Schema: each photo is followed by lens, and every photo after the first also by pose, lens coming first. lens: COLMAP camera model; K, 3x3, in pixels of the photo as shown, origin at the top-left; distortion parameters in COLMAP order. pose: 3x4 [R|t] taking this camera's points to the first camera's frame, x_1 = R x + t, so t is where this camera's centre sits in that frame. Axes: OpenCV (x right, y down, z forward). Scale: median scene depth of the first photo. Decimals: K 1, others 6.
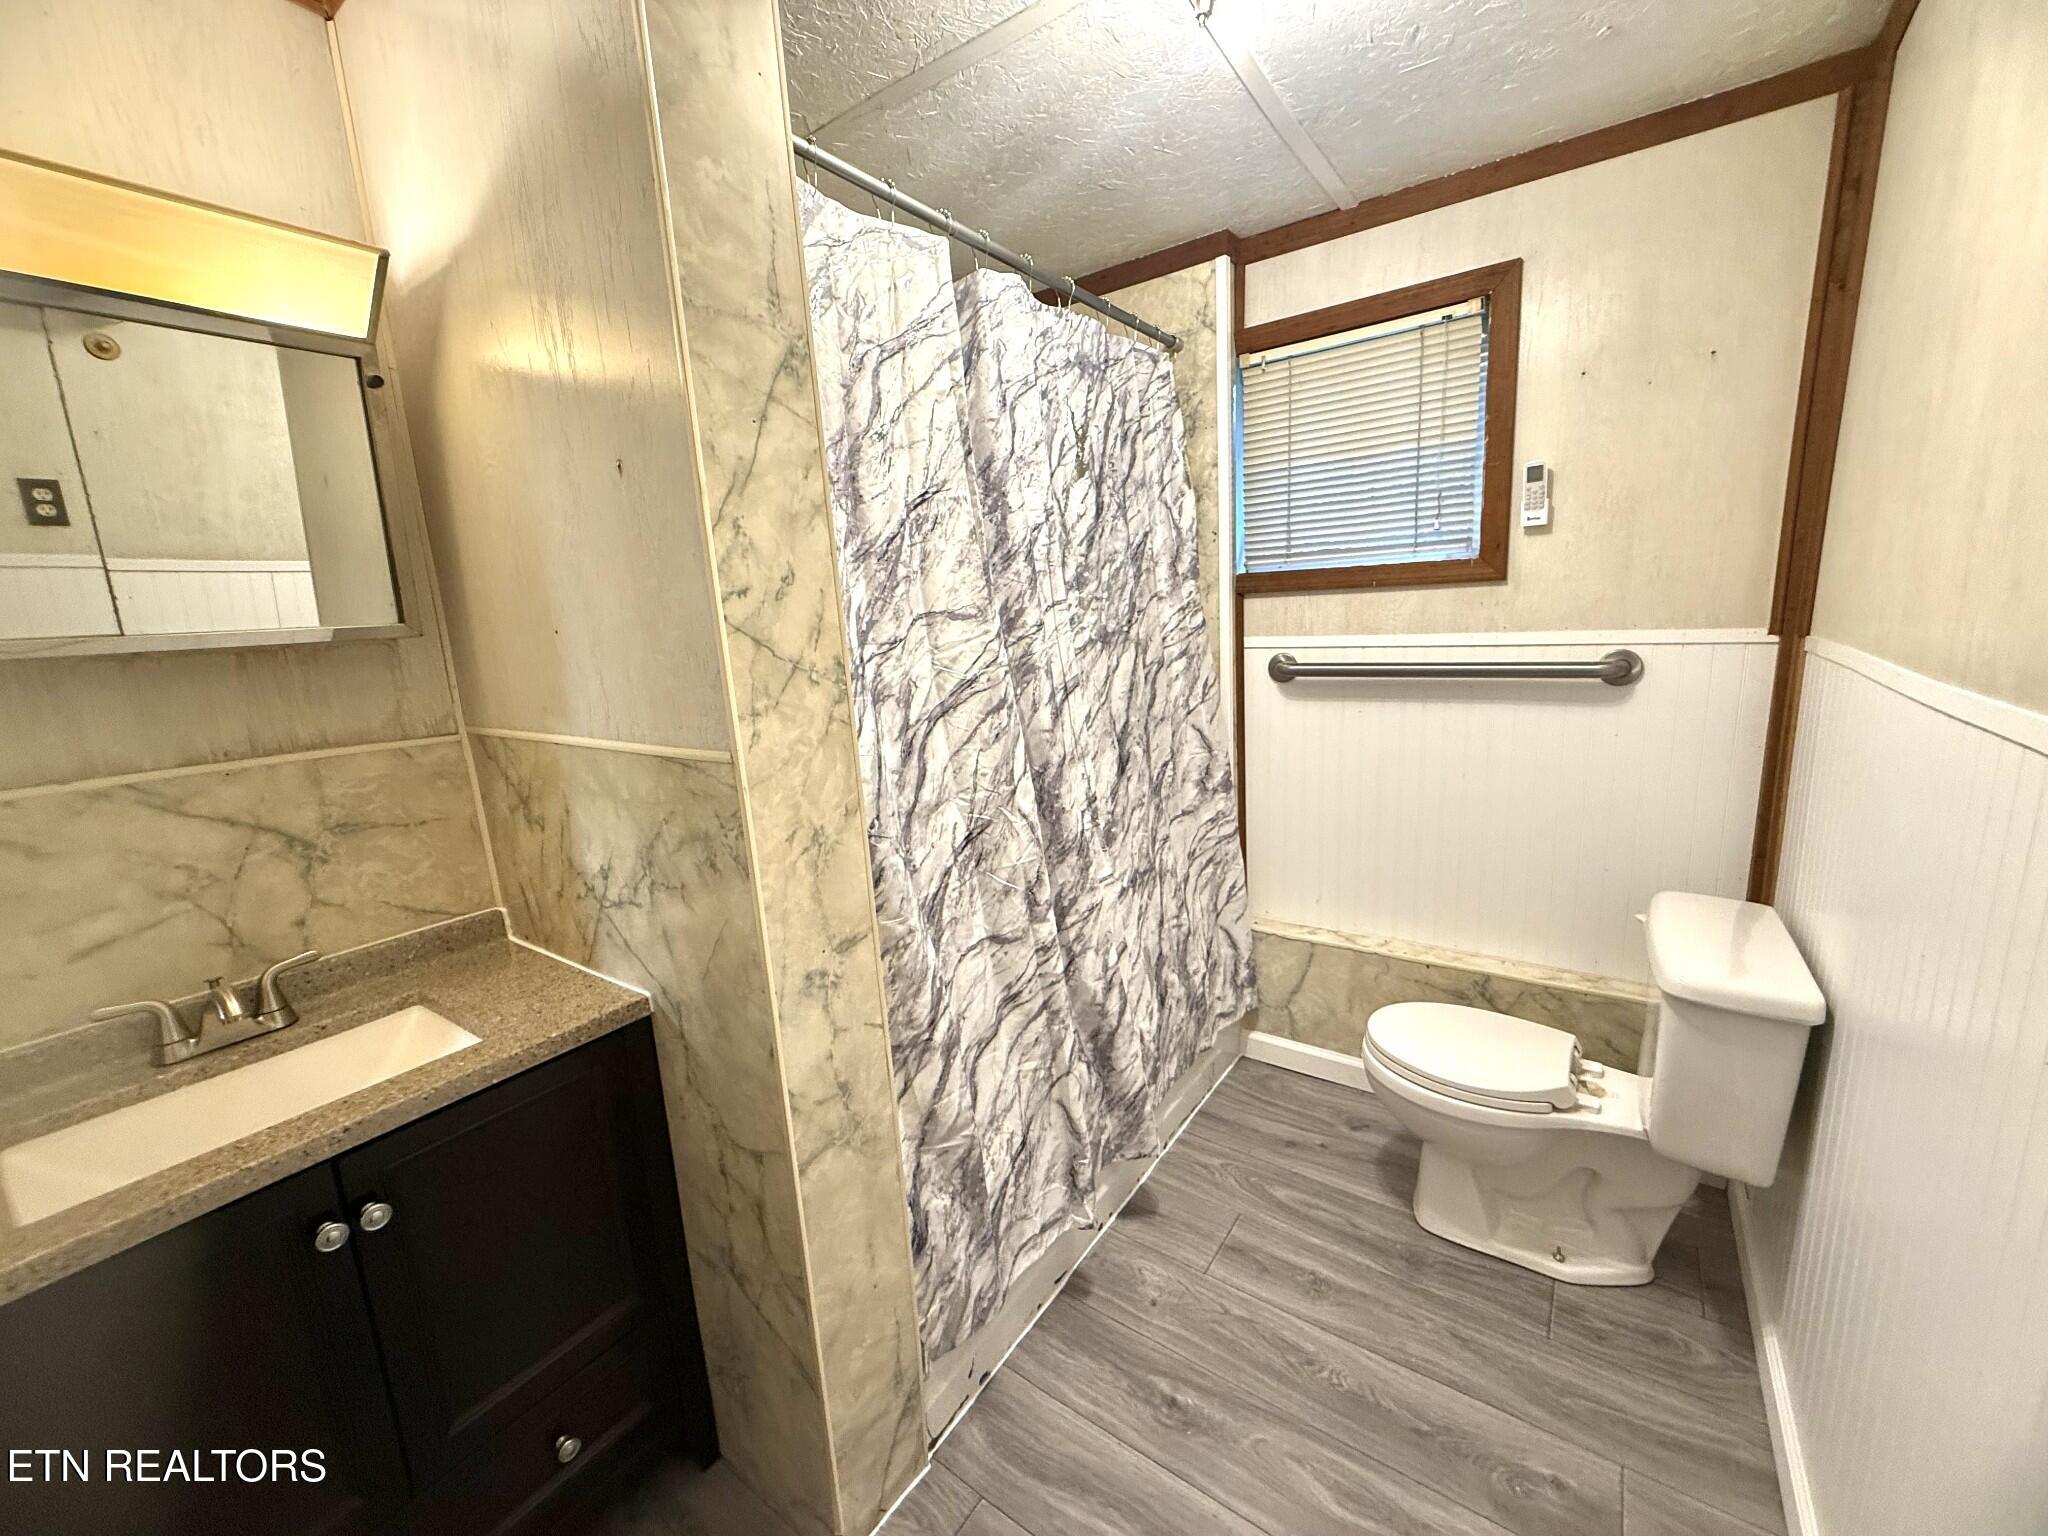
lens RADIAL K [[811.2, 0, 1024.0], [0, 811.2, 768.0], [0, 0, 1]] dist [0.001813, -0.000674]
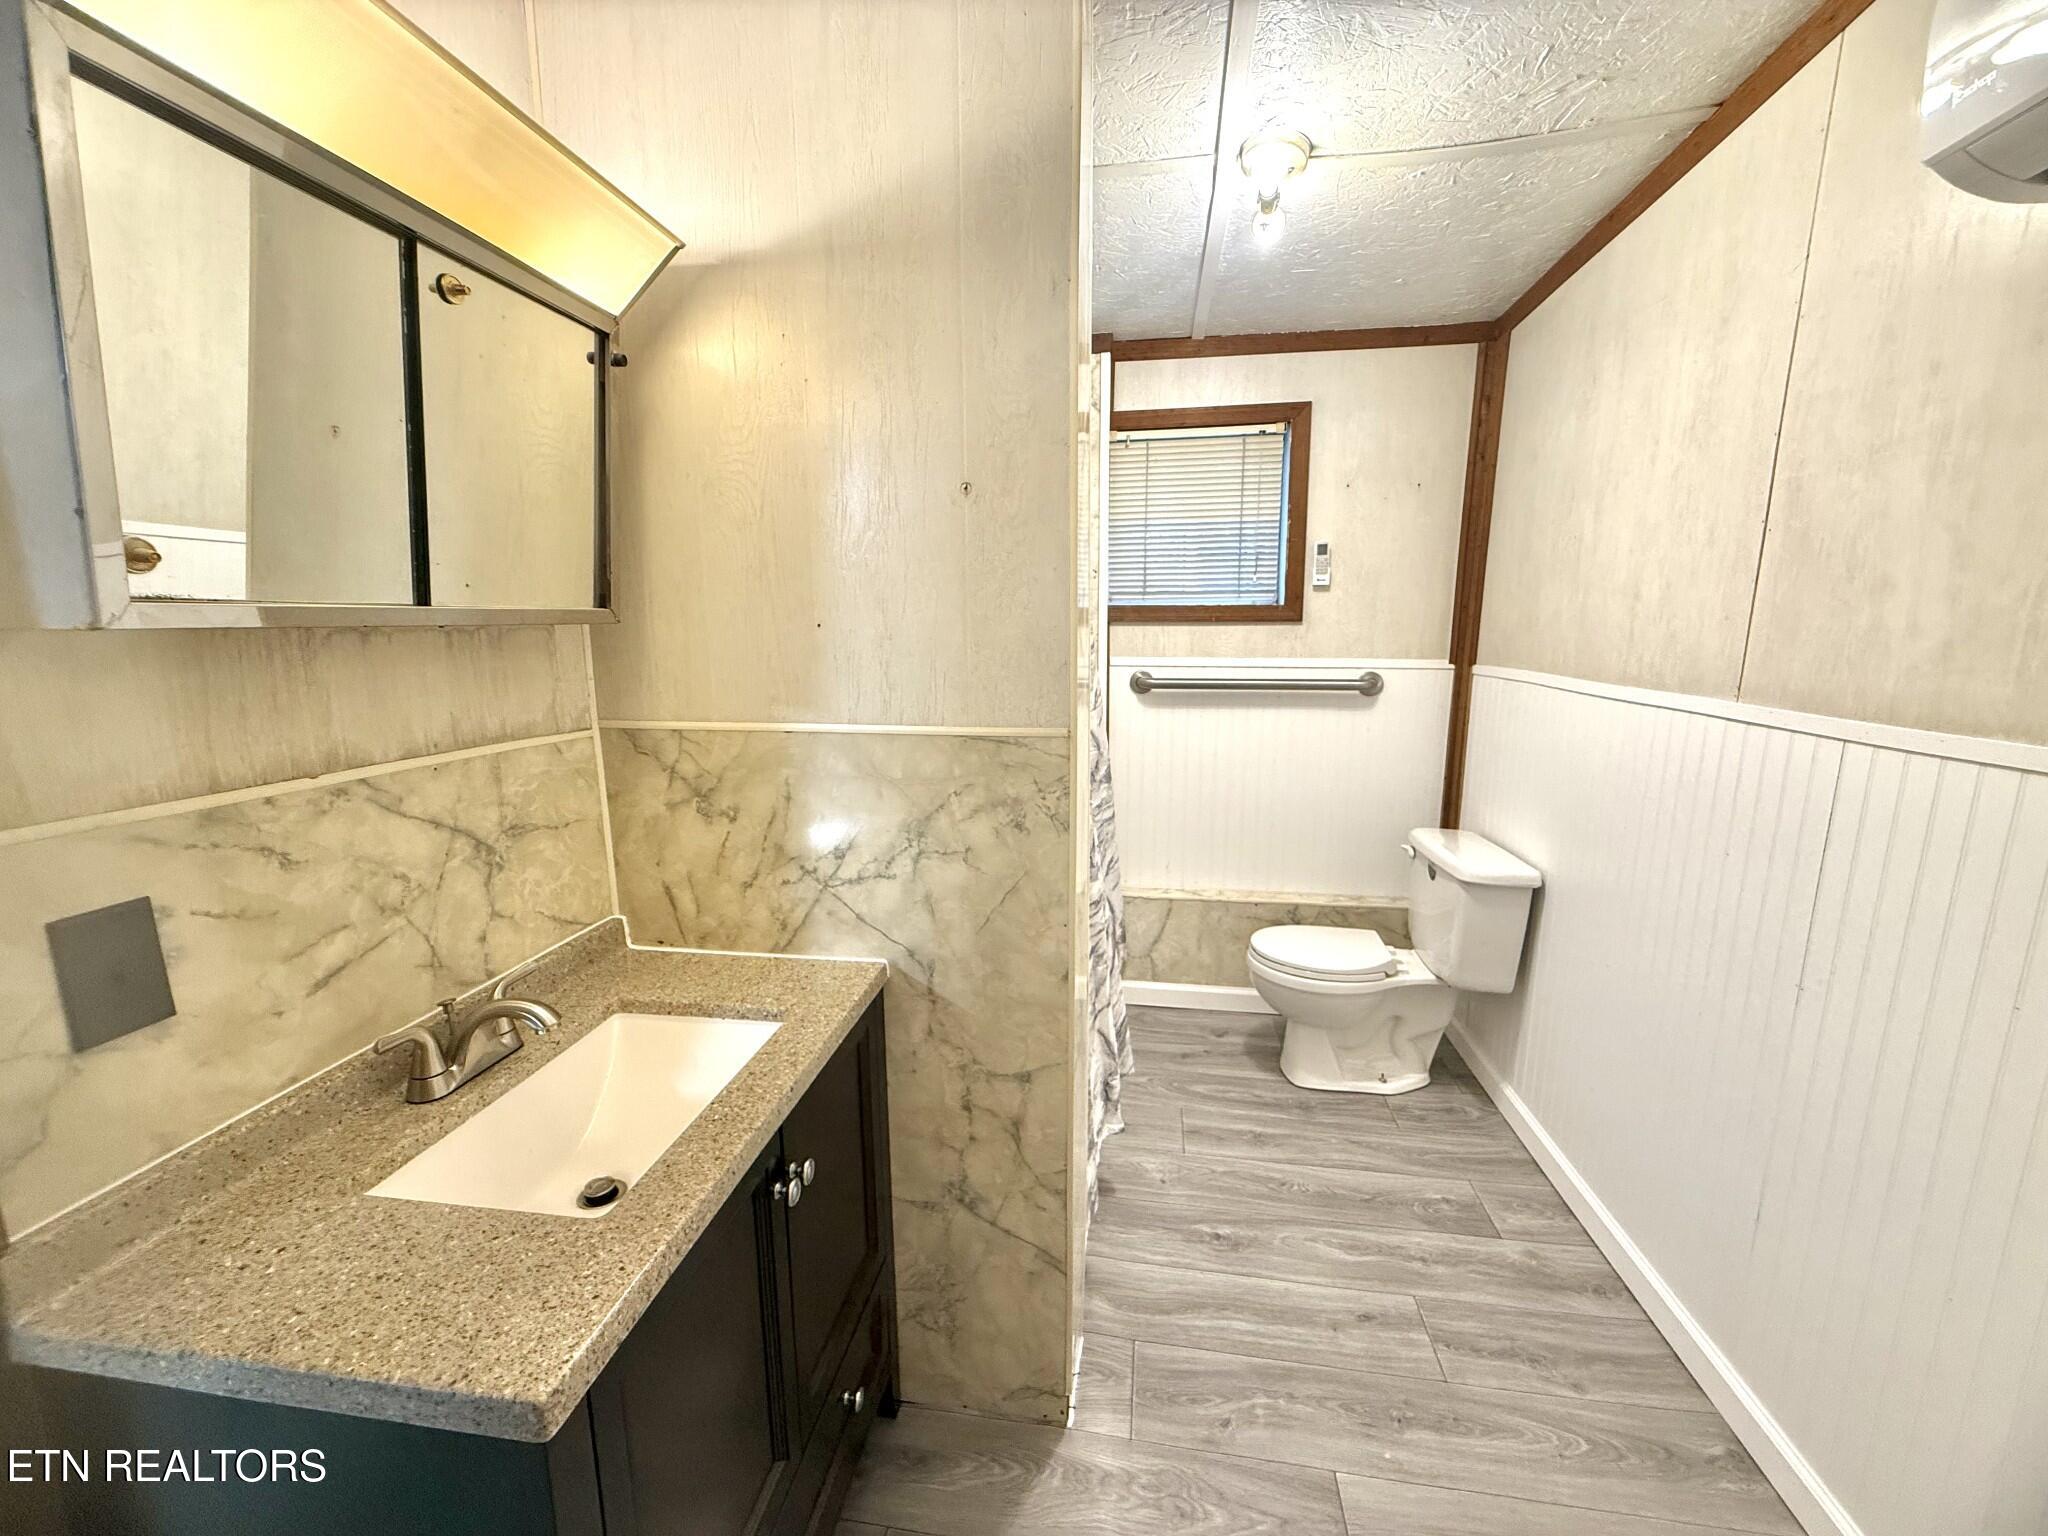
lens RADIAL K [[813.7, 0, 1019.8], [0, 813.7, 769.1], [0, 0, 1]] dist [0.000718, -0.000094]
pose [[0.893529, -0.031112, 0.447926, -0.674858], [0.044733, 0.998802, -0.019860, 0.044568], [-0.446771, 0.037783, 0.893850, -0.055760]]
